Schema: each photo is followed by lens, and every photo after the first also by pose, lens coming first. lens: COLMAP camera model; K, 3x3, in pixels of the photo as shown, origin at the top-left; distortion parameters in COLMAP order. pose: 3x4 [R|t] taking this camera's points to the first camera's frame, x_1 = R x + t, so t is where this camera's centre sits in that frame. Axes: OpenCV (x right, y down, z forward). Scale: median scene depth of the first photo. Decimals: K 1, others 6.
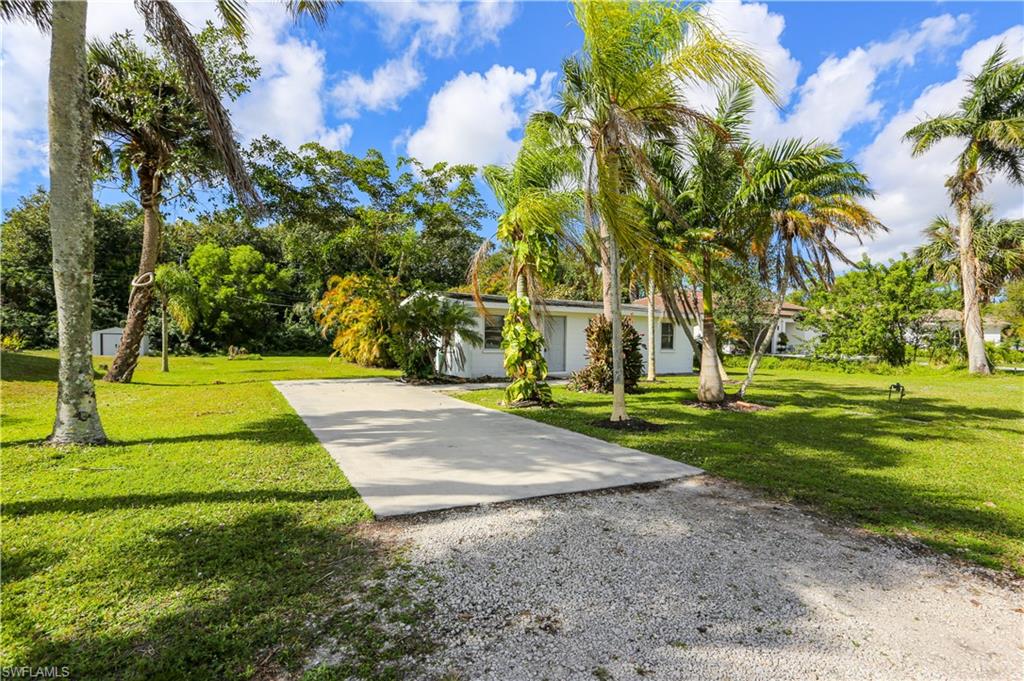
lens RADIAL K [[515.9, 0, 513.9], [0, 515.9, 330.9], [0, 0, 1]] dist [-0.024132, 0.023118]
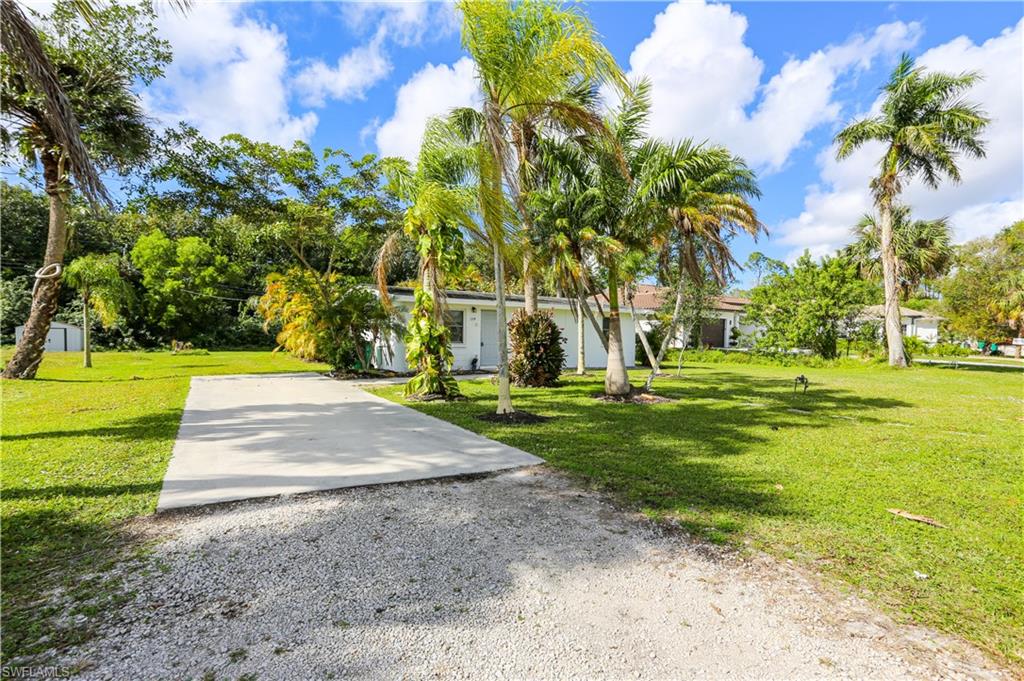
lens RADIAL K [[515.9, 0, 528.6], [0, 515.9, 335.2], [0, 0, 1]] dist [-0.024132, 0.023118]
pose [[0.998278, -0.000522, 0.058663, 0.109890], [-0.000600, 0.999817, 0.019110, 0.000313], [-0.058662, -0.019112, 0.998095, -0.009354]]
